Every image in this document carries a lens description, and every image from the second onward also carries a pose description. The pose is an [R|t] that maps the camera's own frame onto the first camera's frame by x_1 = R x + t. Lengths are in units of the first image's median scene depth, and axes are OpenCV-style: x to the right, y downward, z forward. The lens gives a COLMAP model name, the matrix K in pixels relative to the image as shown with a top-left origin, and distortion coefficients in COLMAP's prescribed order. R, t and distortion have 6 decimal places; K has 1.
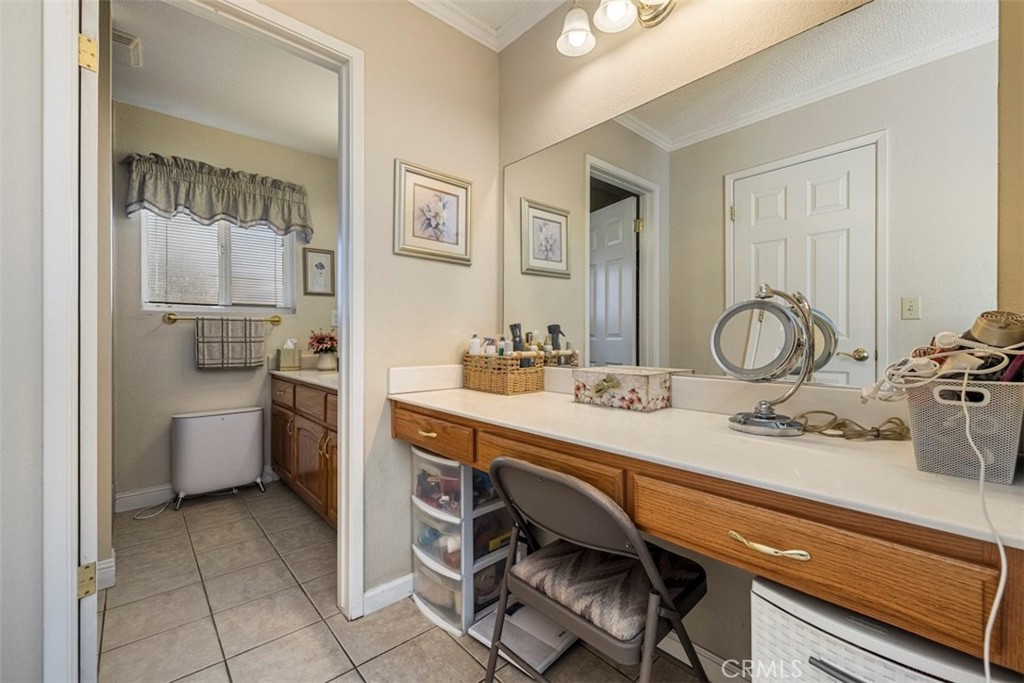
lens RADIAL K [[430.1, 0, 512.9], [0, 430.1, 340.4], [0, 0, 1]] dist [-0.002461, -0.000345]
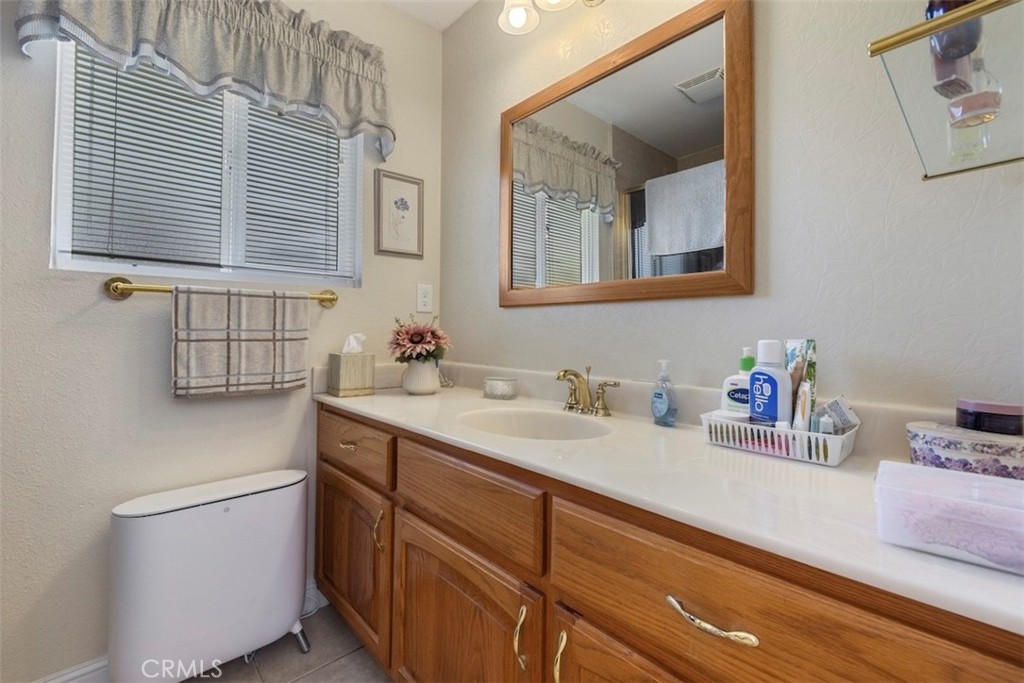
lens RADIAL K [[430.1, 0, 504.0], [0, 430.1, 321.8], [0, 0, 1]] dist [-0.002461, -0.000345]
pose [[0.999948, 0.004035, 0.009334, -0.361690], [-0.003727, 0.999457, -0.032736, -0.001984], [-0.009461, 0.032700, 0.999420, 0.501408]]
